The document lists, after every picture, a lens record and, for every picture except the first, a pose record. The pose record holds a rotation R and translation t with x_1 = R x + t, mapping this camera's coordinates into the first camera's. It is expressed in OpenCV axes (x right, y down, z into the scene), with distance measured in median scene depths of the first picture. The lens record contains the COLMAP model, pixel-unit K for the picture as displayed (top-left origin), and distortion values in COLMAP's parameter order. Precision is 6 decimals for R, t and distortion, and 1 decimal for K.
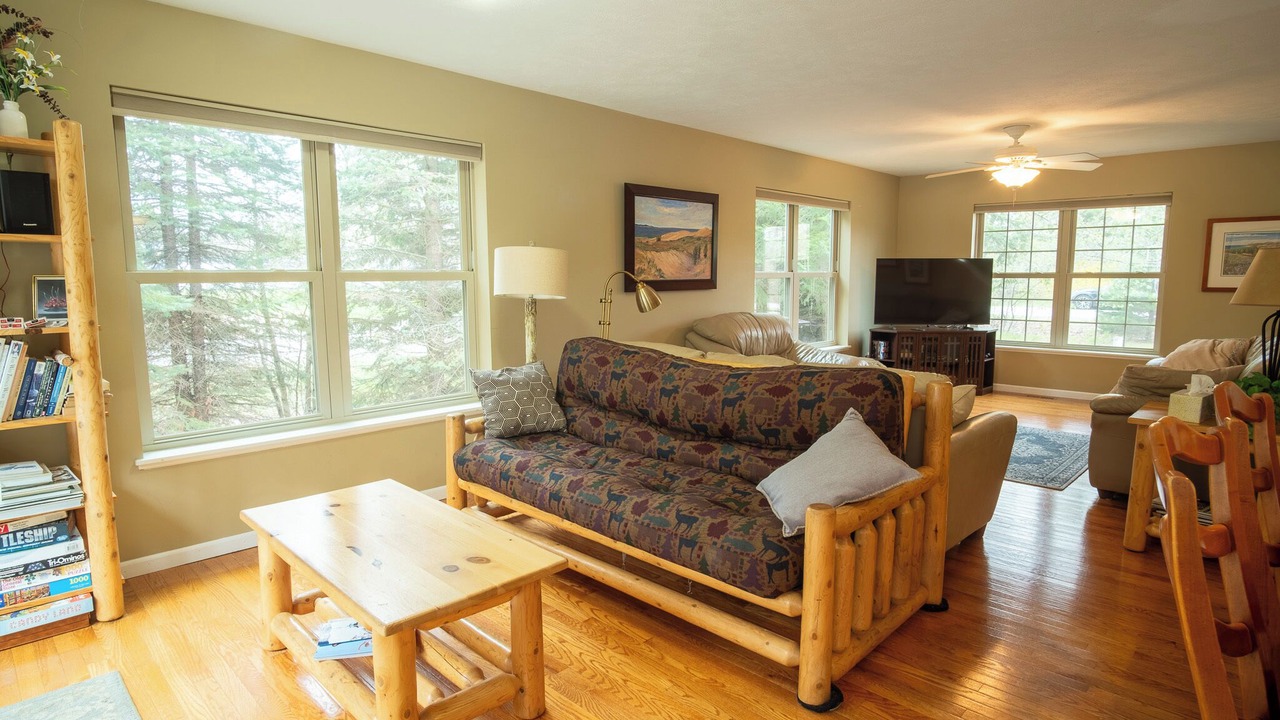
lens RADIAL K [[685.8, 0, 635.2], [0, 685.8, 361.5], [0, 0, 1]] dist [-0.032884, 0.008721]
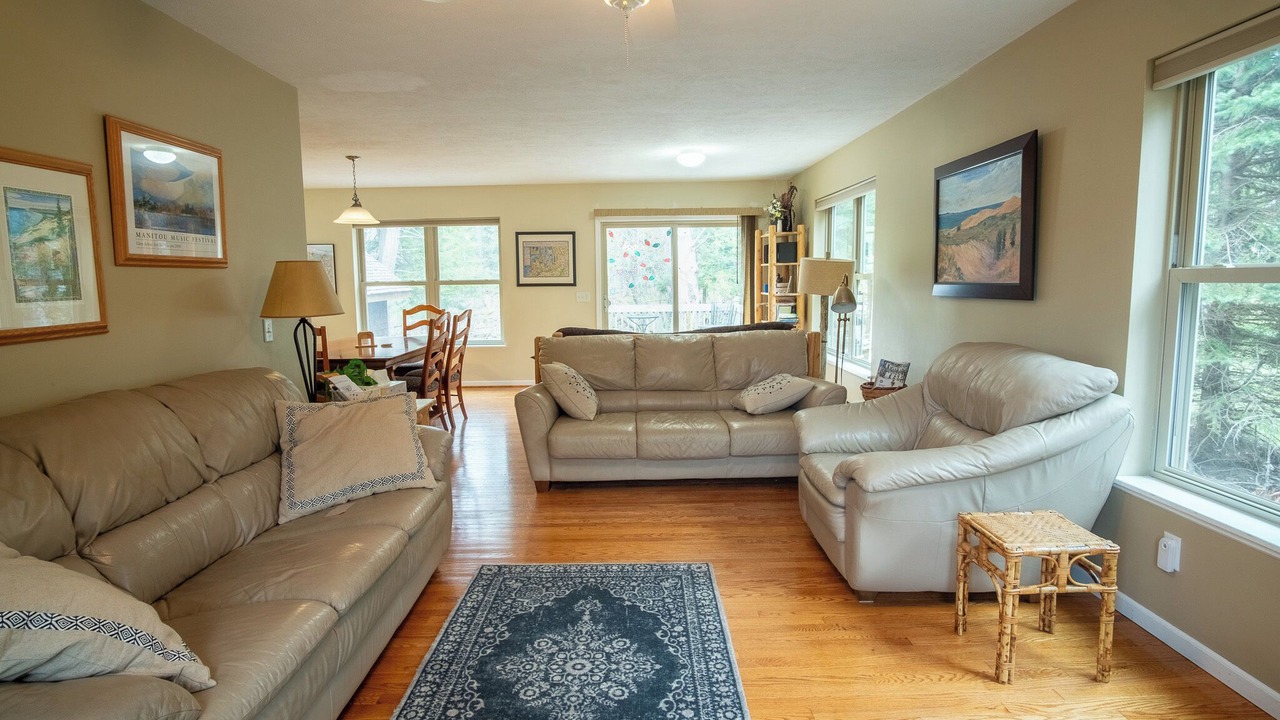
lens RADIAL K [[685.8, 0, 635.2], [0, 685.8, 361.5], [0, 0, 1]] dist [-0.032884, 0.008721]
pose [[-0.716536, 0.097376, -0.690720, 0.780932], [-0.070053, 0.975157, 0.210147, -0.160180], [0.694024, 0.198965, -0.691913, 1.238566]]
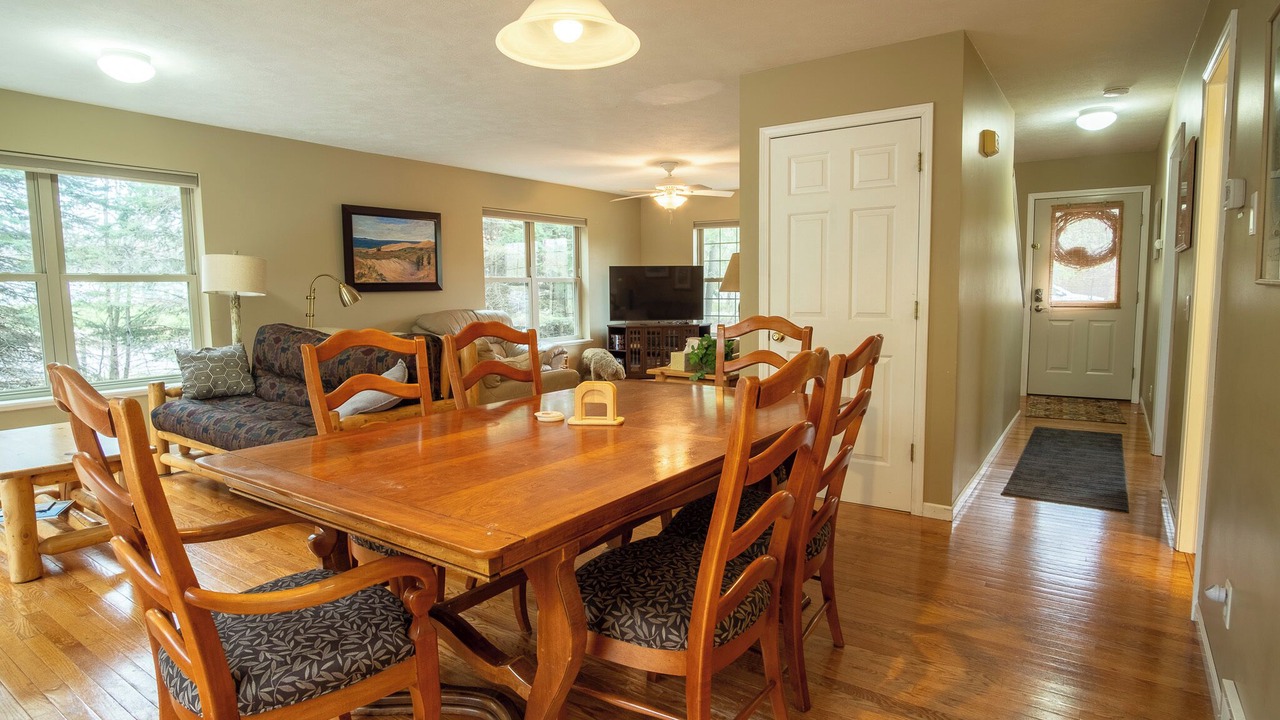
lens RADIAL K [[685.8, 0, 635.2], [0, 685.8, 361.5], [0, 0, 1]] dist [-0.032884, 0.008721]
pose [[0.987174, -0.022147, 0.158103, 0.277530], [0.025182, 0.999535, -0.017217, 0.052874], [-0.157648, 0.020977, 0.987272, -0.267287]]
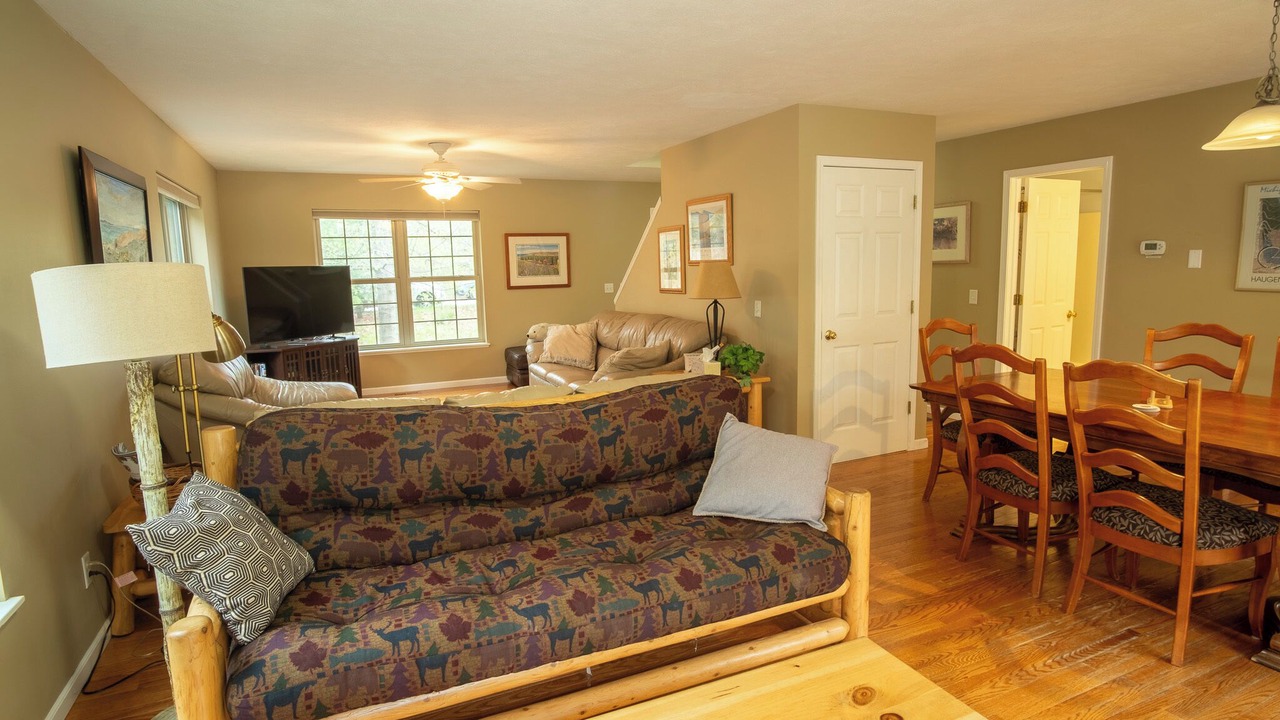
lens RADIAL K [[685.8, 0, 635.2], [0, 685.8, 361.5], [0, 0, 1]] dist [-0.032884, 0.008721]
pose [[0.366834, -0.136339, 0.920242, -0.349360], [0.136810, 0.986353, 0.091597, -0.063490], [-0.920172, 0.092298, 0.380480, 0.333818]]
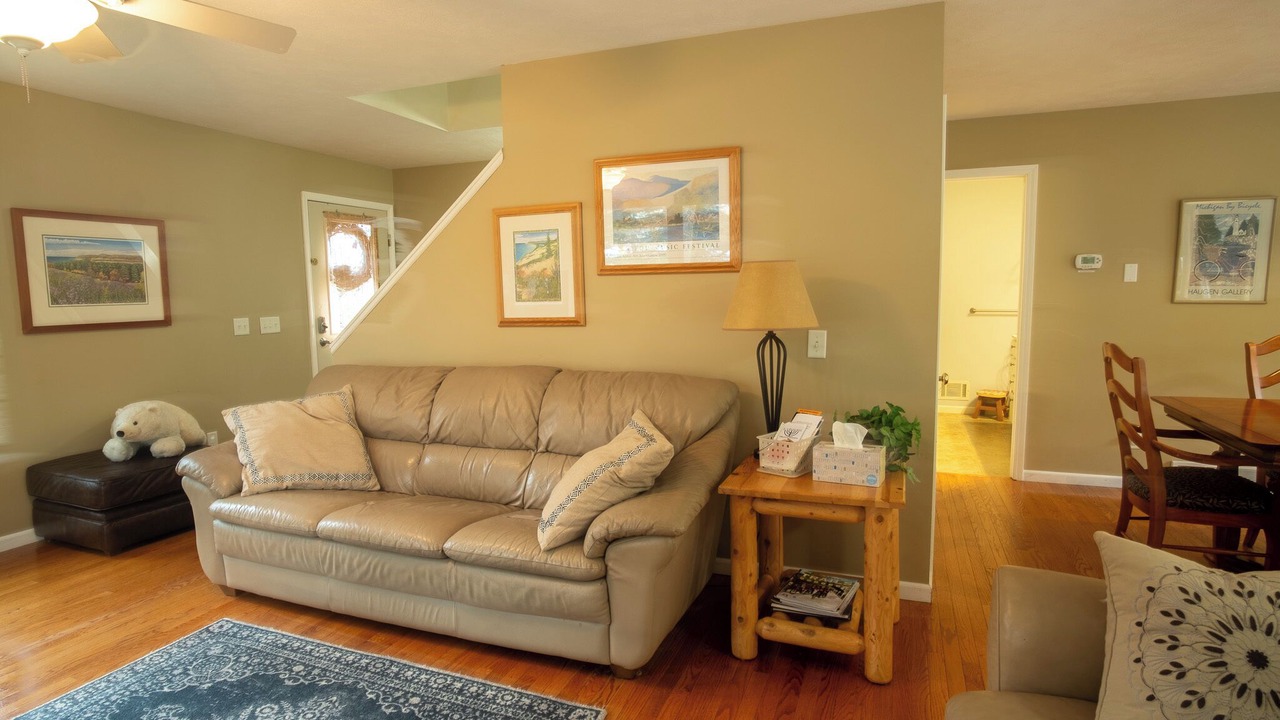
lens RADIAL K [[685.8, 0, 635.2], [0, 685.8, 361.5], [0, 0, 1]] dist [-0.032884, 0.008721]
pose [[-0.390144, -0.084130, 0.916902, 0.130434], [0.132805, 0.980262, 0.146453, -0.111892], [-0.911126, 0.178907, -0.371271, 0.867404]]
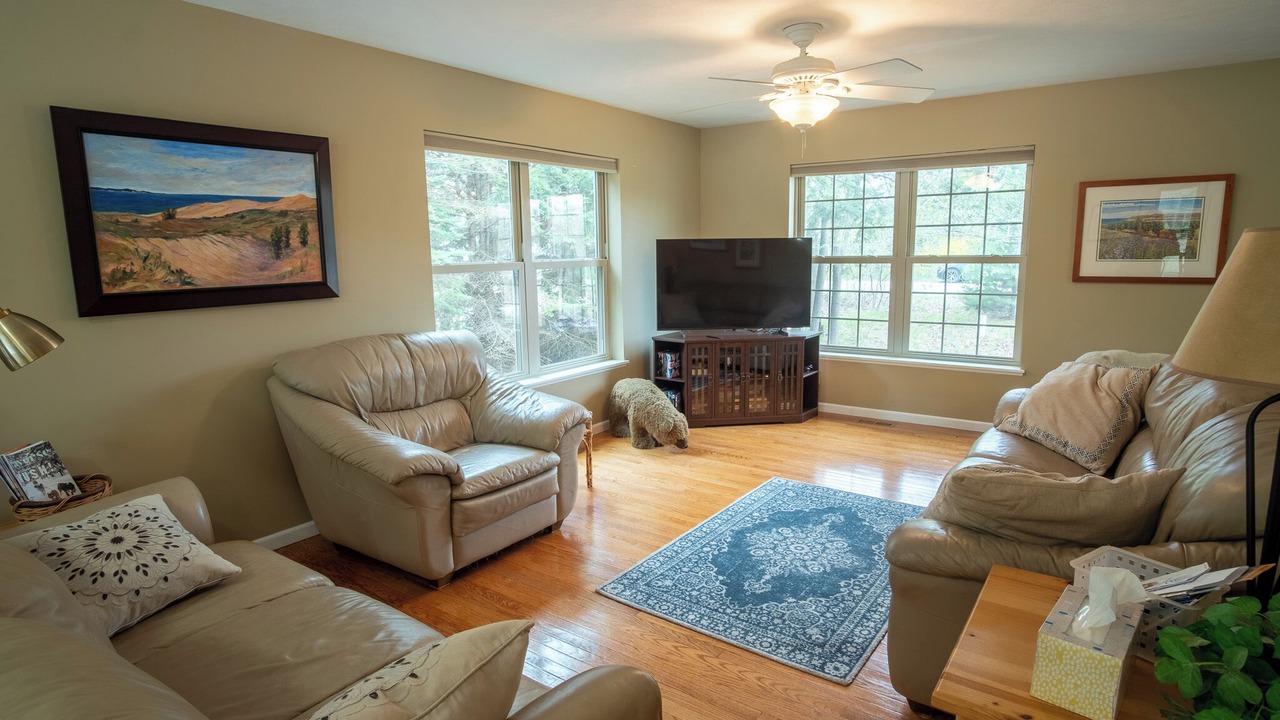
lens RADIAL K [[685.8, 0, 635.2], [0, 685.8, 361.5], [0, 0, 1]] dist [-0.032884, 0.008721]
pose [[0.989519, -0.033627, 0.140431, 0.307921], [0.028741, 0.998914, 0.036677, -0.067843], [-0.141512, -0.032257, 0.989411, 0.389872]]
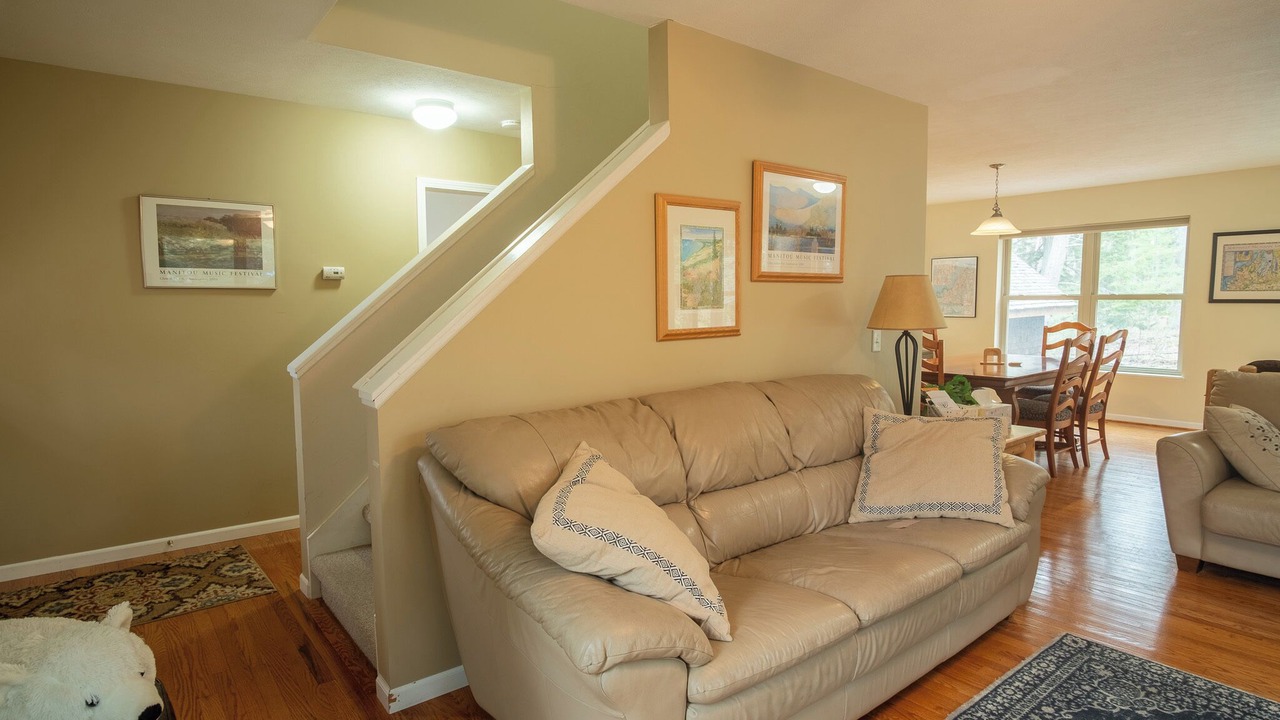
lens RADIAL K [[685.8, 0, 635.2], [0, 685.8, 361.5], [0, 0, 1]] dist [-0.032884, 0.008721]
pose [[-0.991220, 0.002585, 0.132195, 0.731056], [0.030698, 0.976989, 0.211068, -0.161440], [-0.128607, 0.213273, -0.968491, 1.246961]]
